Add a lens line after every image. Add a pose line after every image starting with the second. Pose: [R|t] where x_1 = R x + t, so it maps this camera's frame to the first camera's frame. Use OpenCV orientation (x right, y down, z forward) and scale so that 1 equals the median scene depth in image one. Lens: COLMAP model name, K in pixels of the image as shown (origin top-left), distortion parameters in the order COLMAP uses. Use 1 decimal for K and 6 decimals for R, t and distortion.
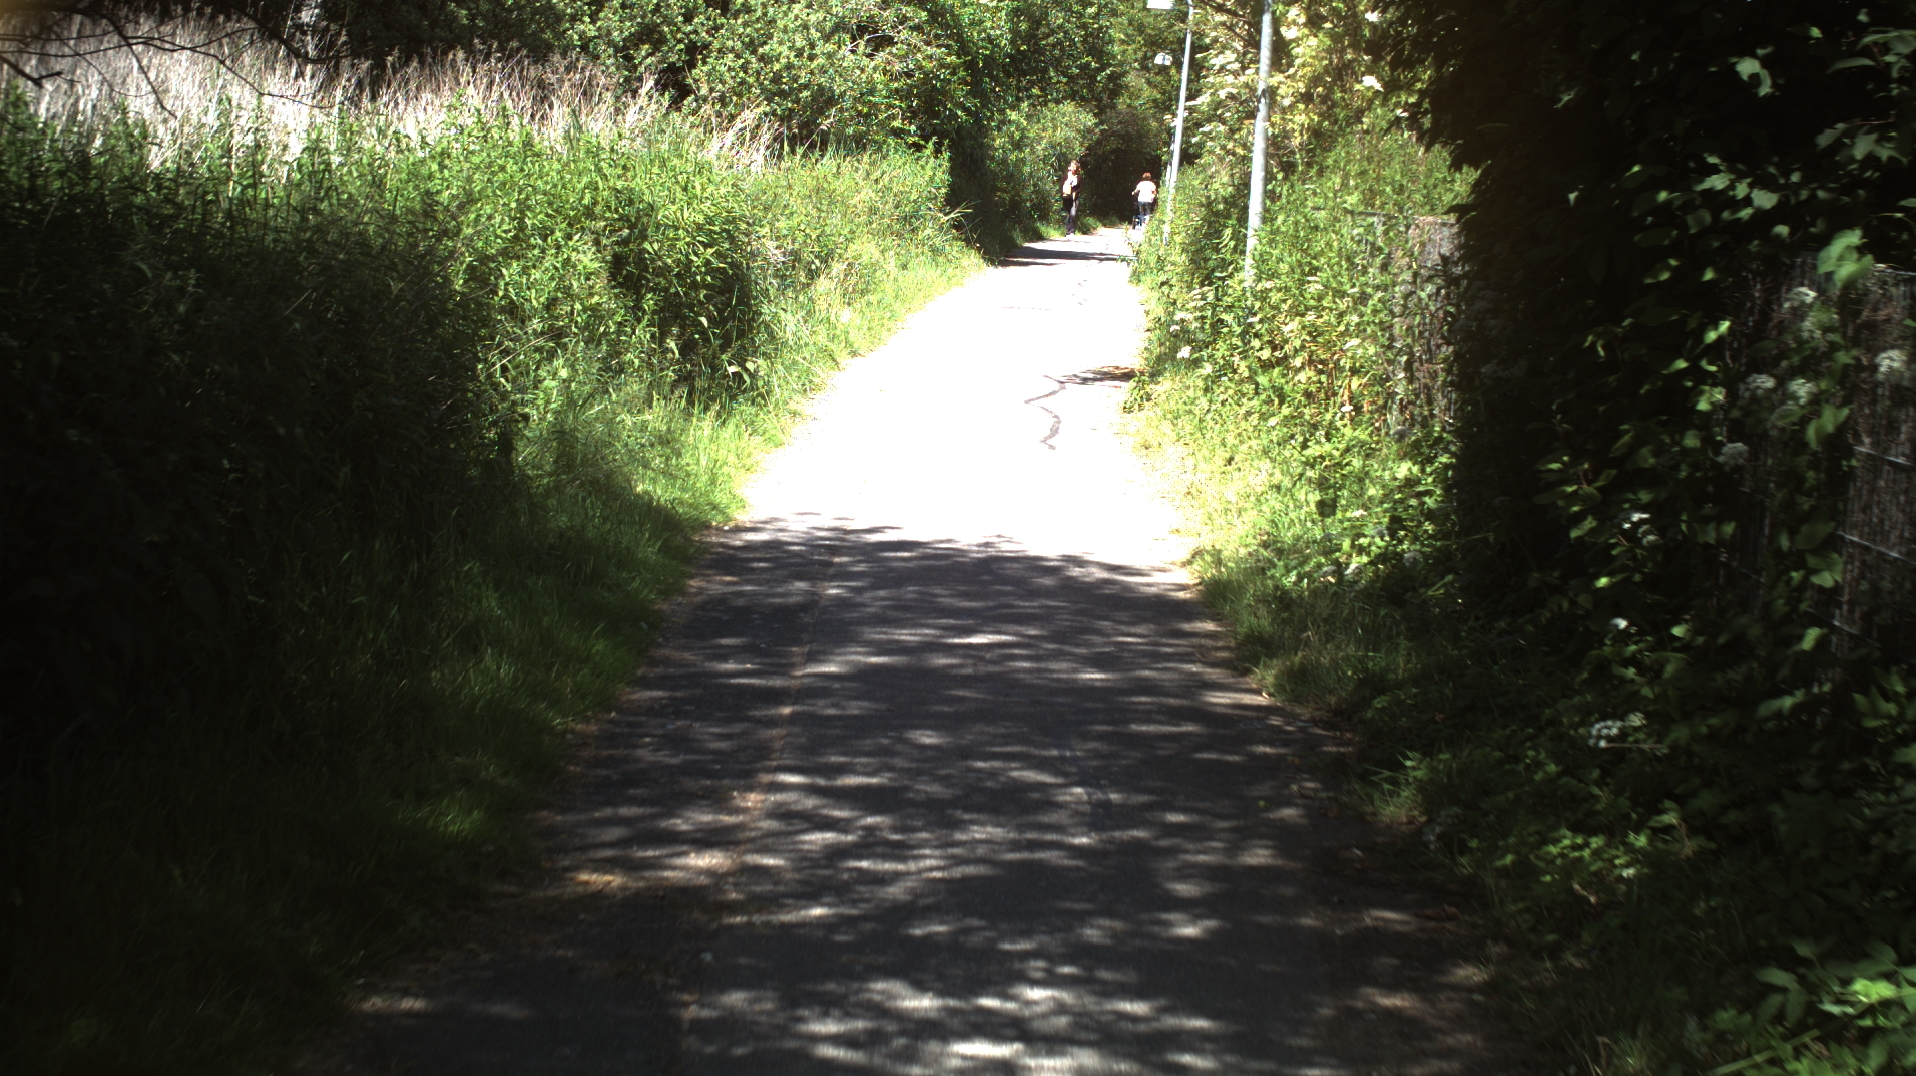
lens RADIAL K [[2236.8, 0, 958.0], [0, 2236.8, 538.0], [0, 0, 1]] dist [-0.121831, 0.016130]
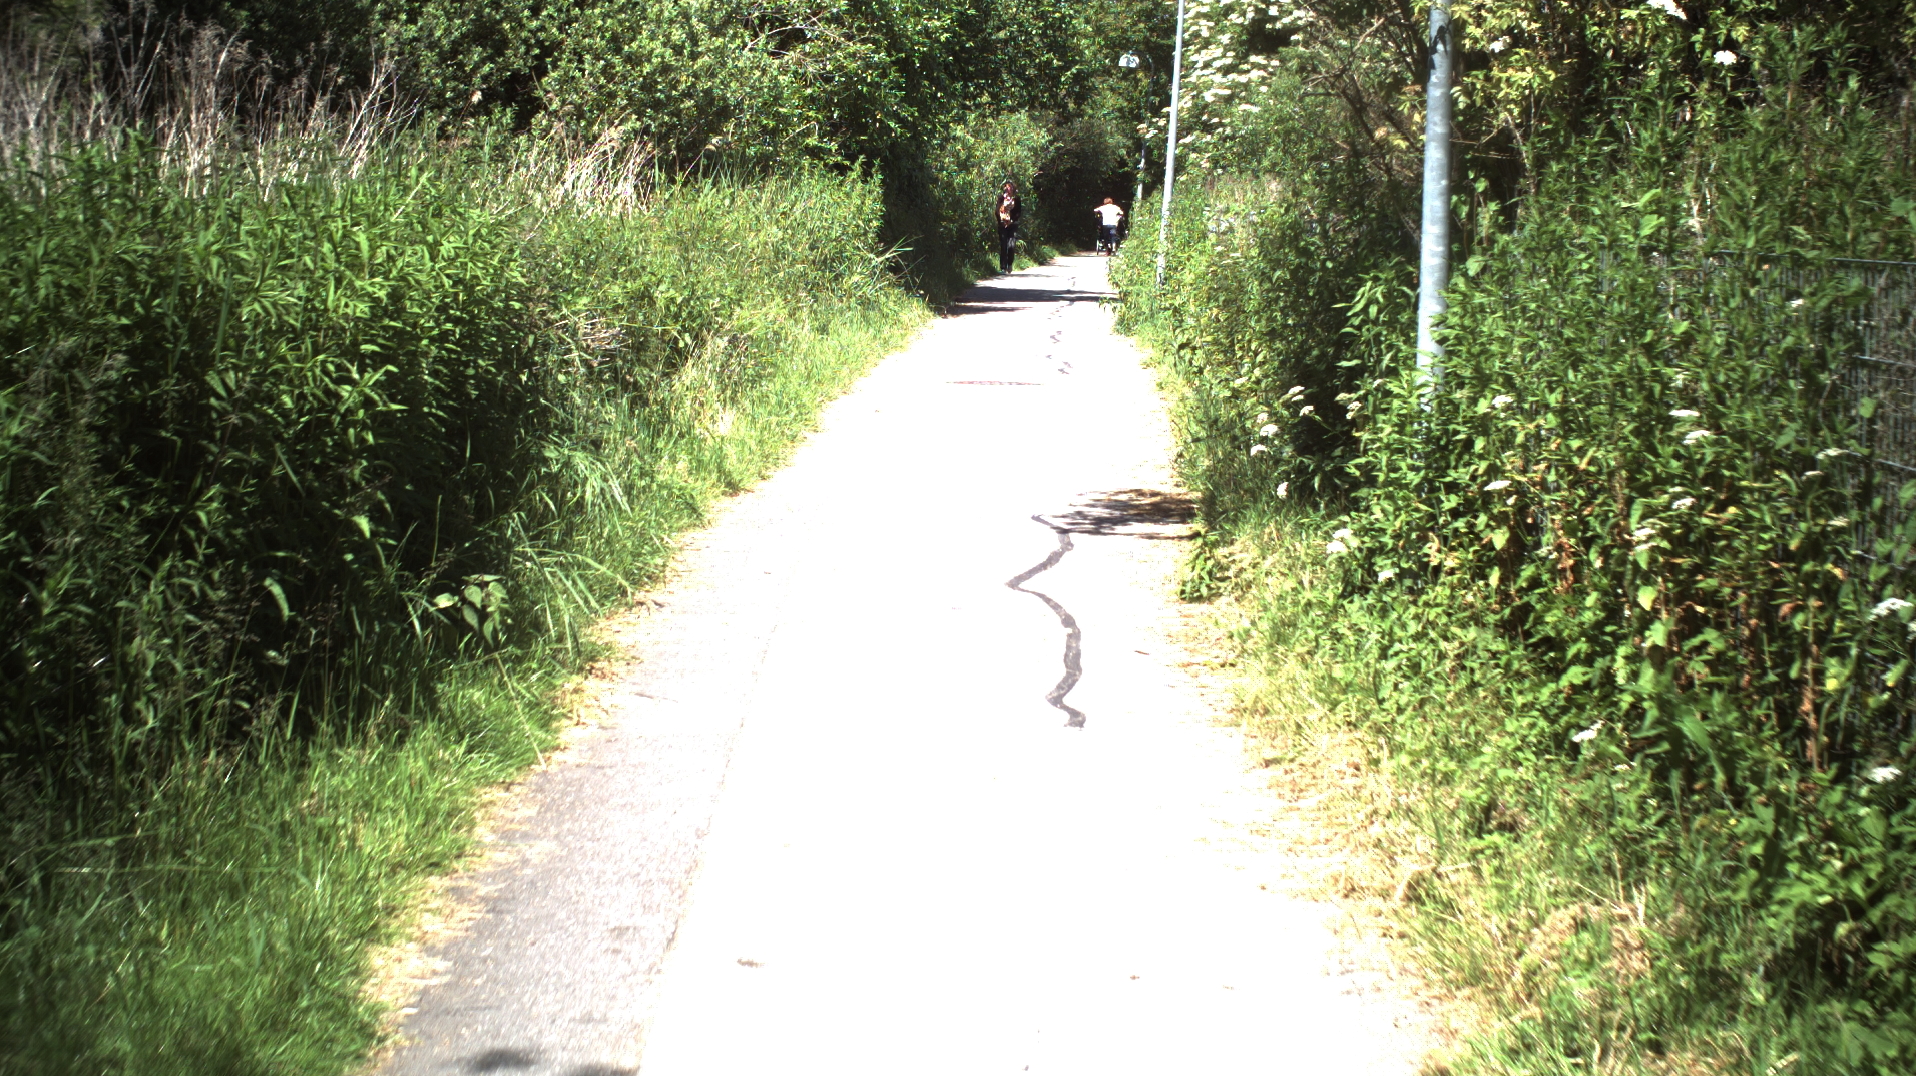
lens RADIAL K [[2236.8, 0, 958.0], [0, 2236.8, 538.0], [0, 0, 1]] dist [-0.121831, 0.016130]
pose [[0.999150, -0.035560, 0.020832, 0.002560], [0.035808, 0.999291, -0.011636, -0.039775], [-0.020403, 0.012372, 0.999715, 0.244819]]
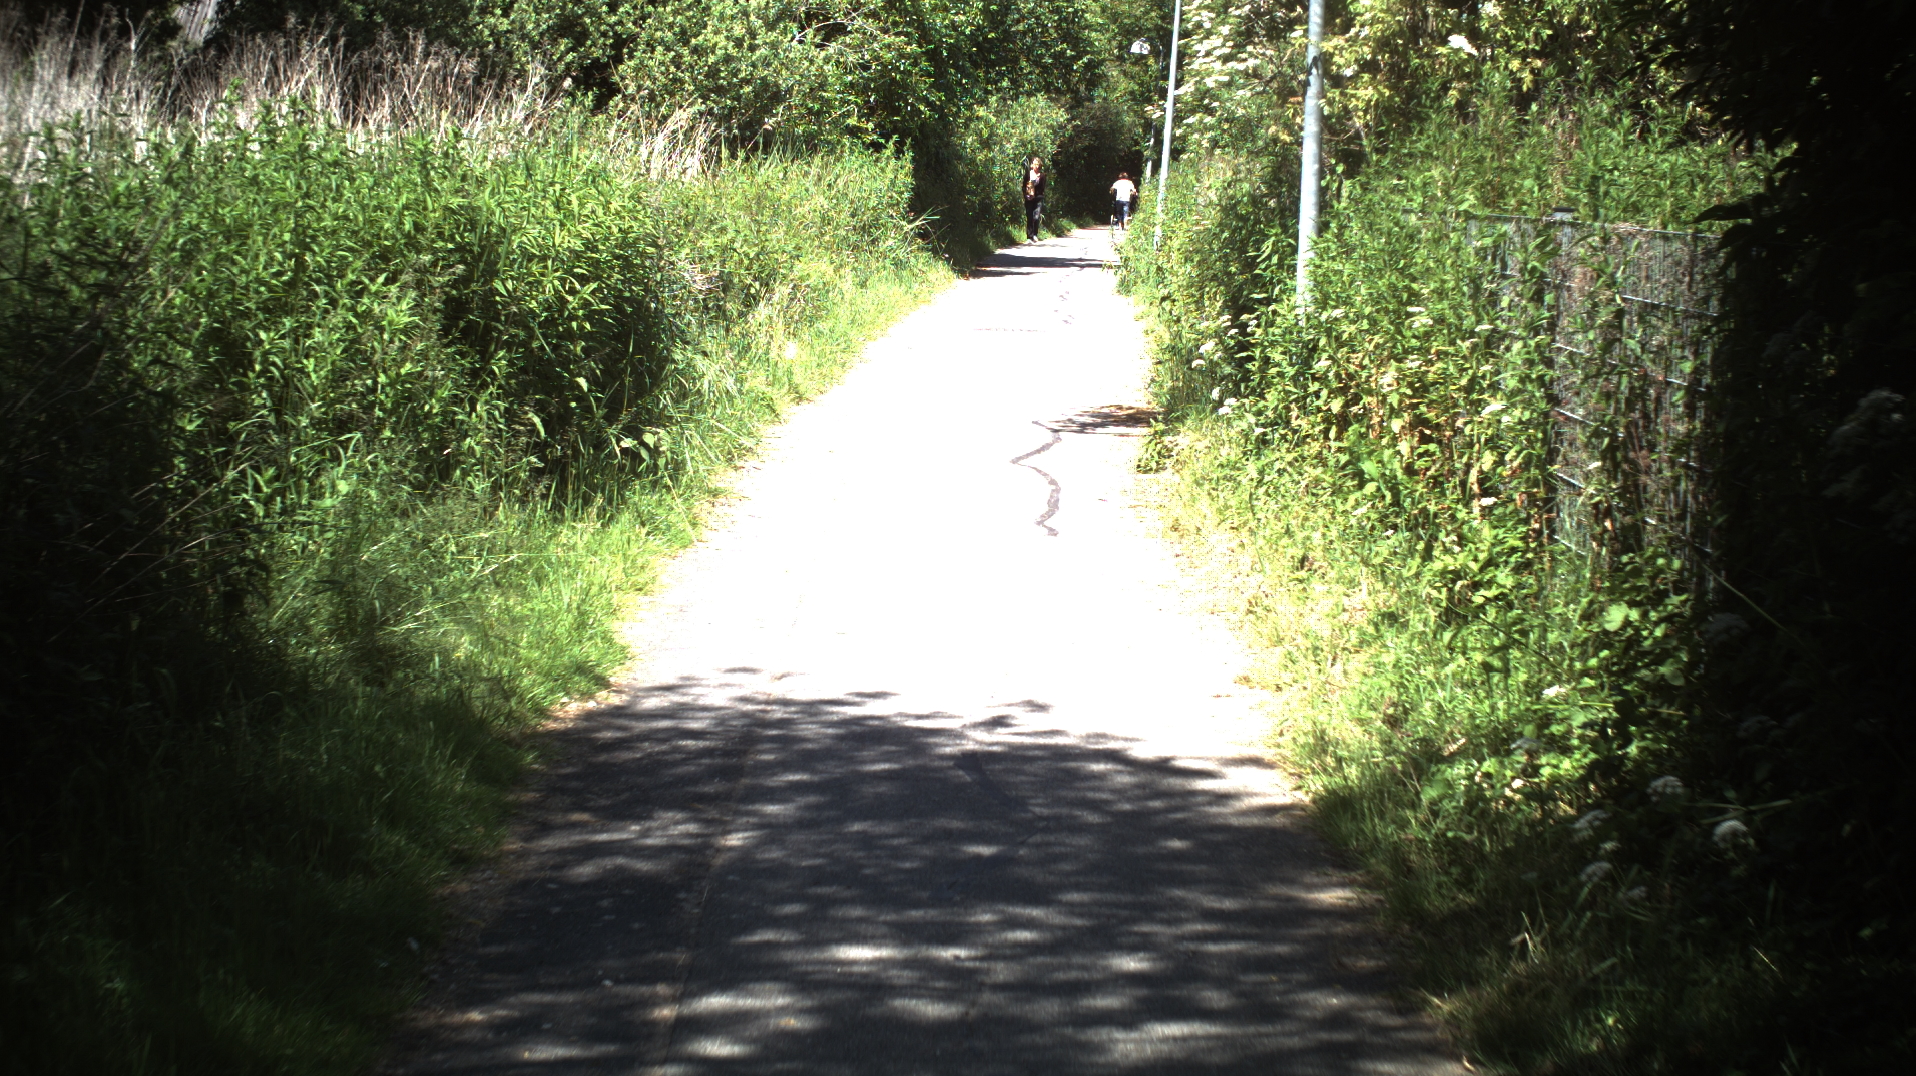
lens RADIAL K [[2236.8, 0, 958.0], [0, 2236.8, 538.0], [0, 0, 1]] dist [-0.121831, 0.016130]
pose [[0.999608, -0.025660, 0.011159, 0.000657], [0.025670, 0.999670, -0.000765, -0.019885], [-0.011136, 0.001051, 0.999937, 0.122243]]
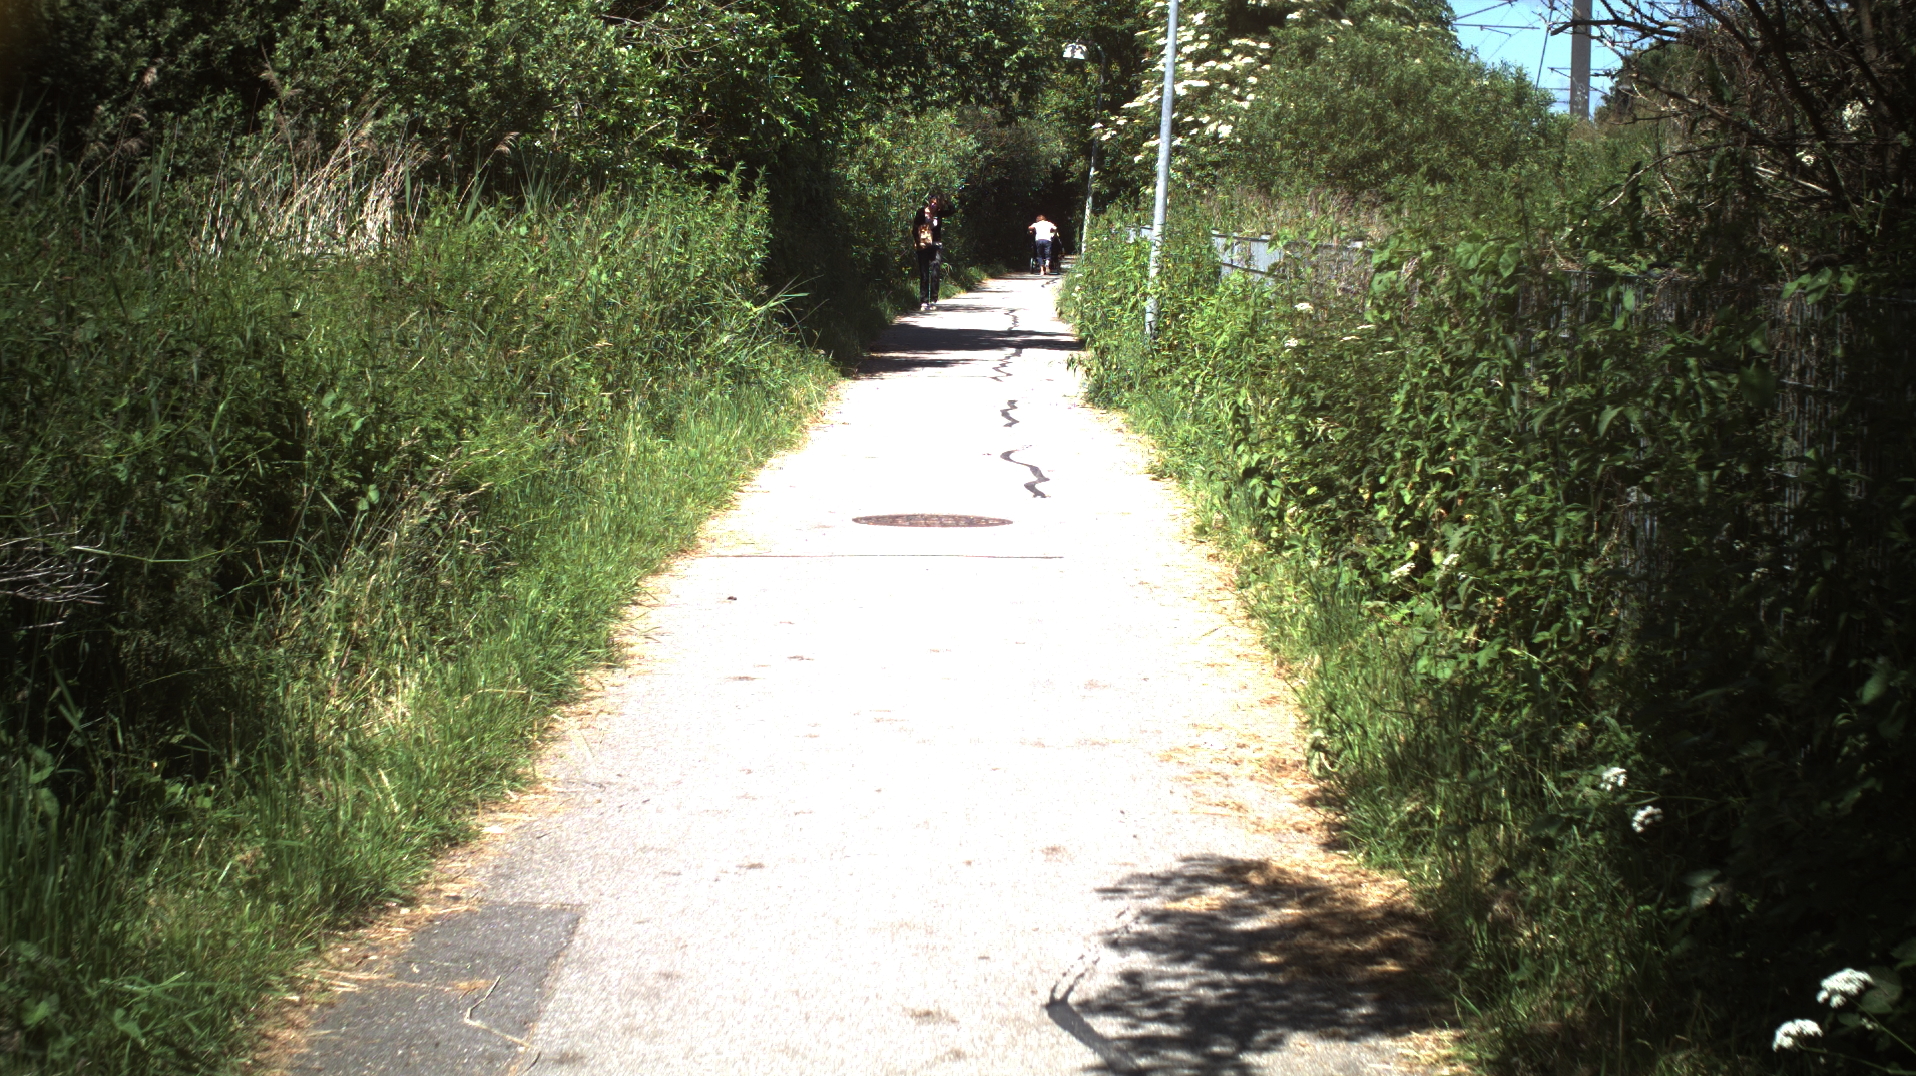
lens RADIAL K [[2236.8, 0, 958.0], [0, 2236.8, 538.0], [0, 0, 1]] dist [-0.121831, 0.016130]
pose [[0.997324, -0.045380, 0.057324, 0.009484], [0.046350, 0.998802, -0.015707, -0.082092], [-0.056543, 0.018322, 0.998232, 0.486962]]
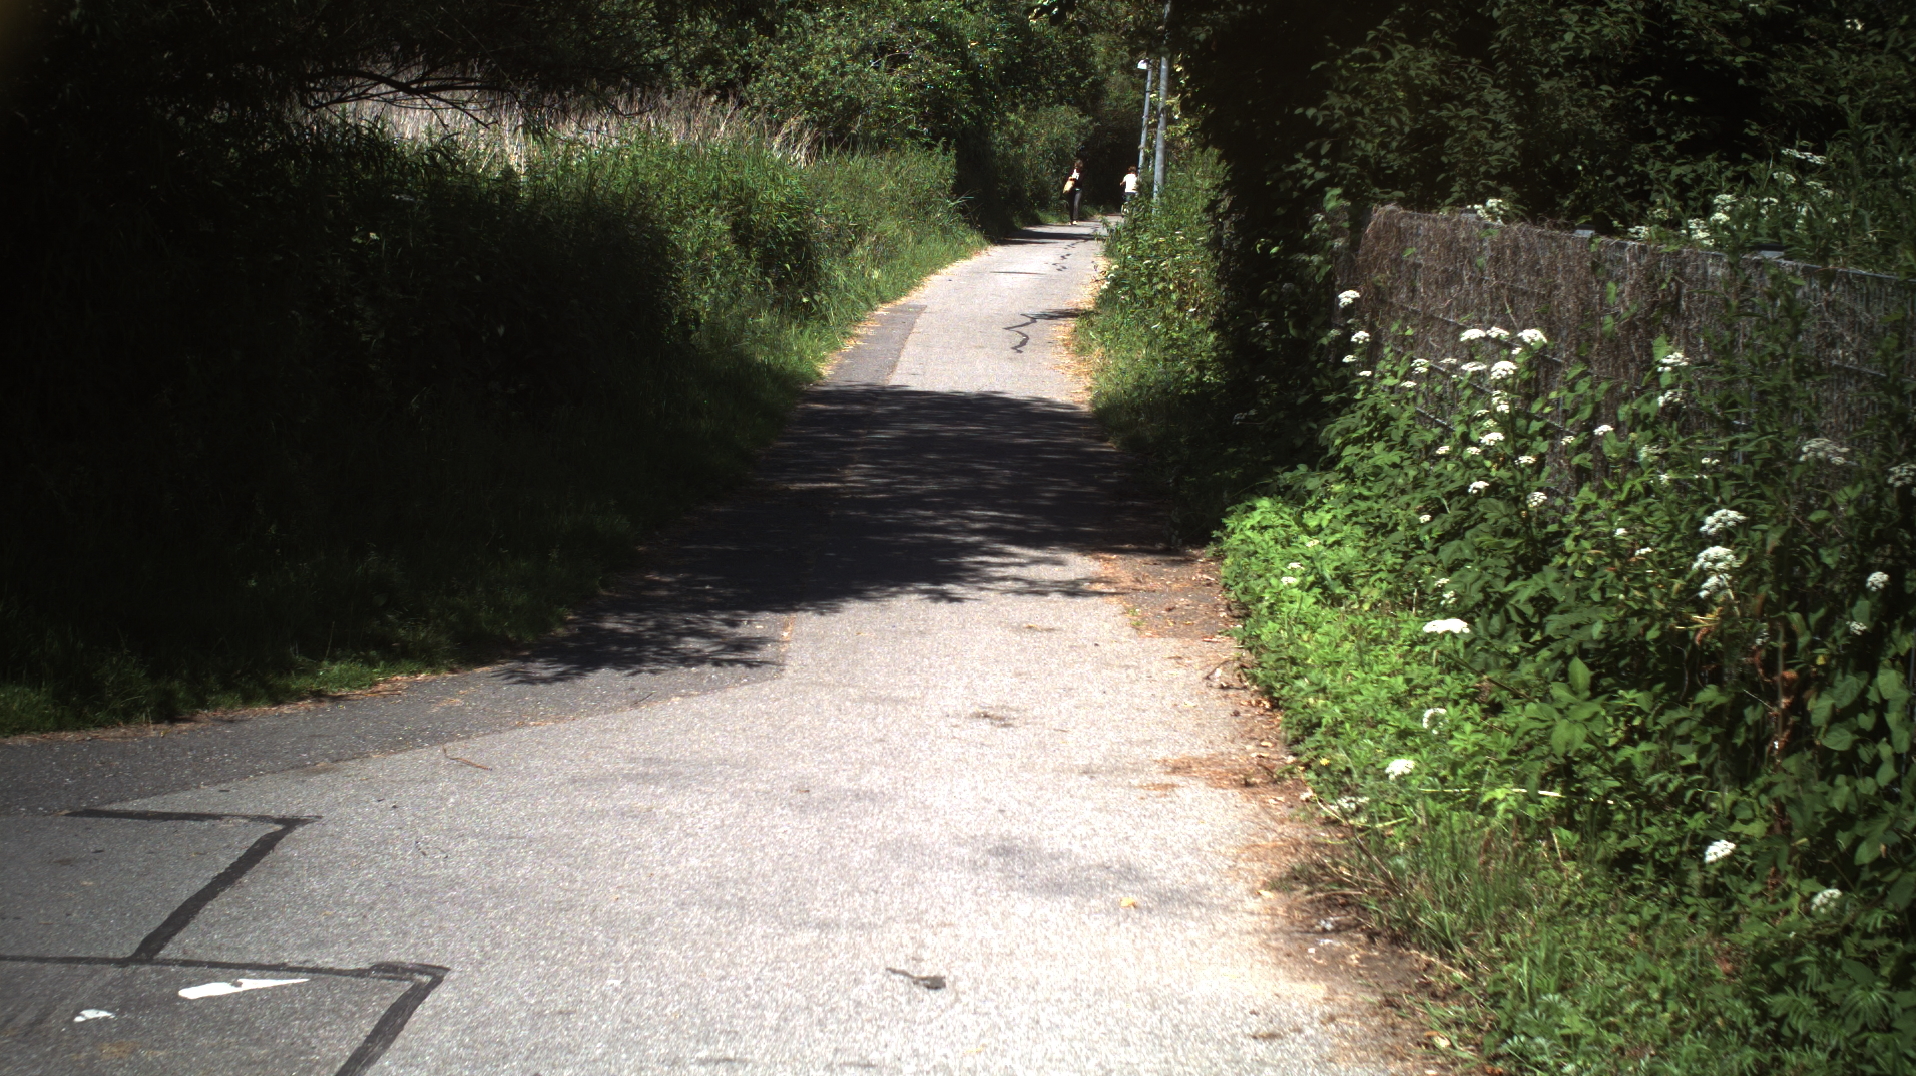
lens RADIAL K [[2230.4, 0, 956.0], [0, 2230.4, 591.3], [0, 0, 1]] dist [-0.109694, -0.020864]
pose [[0.999921, -0.008549, -0.009226, 0.006201], [0.008791, 0.999610, 0.026518, 0.040375], [0.008996, -0.026597, 0.999606, -0.247622]]
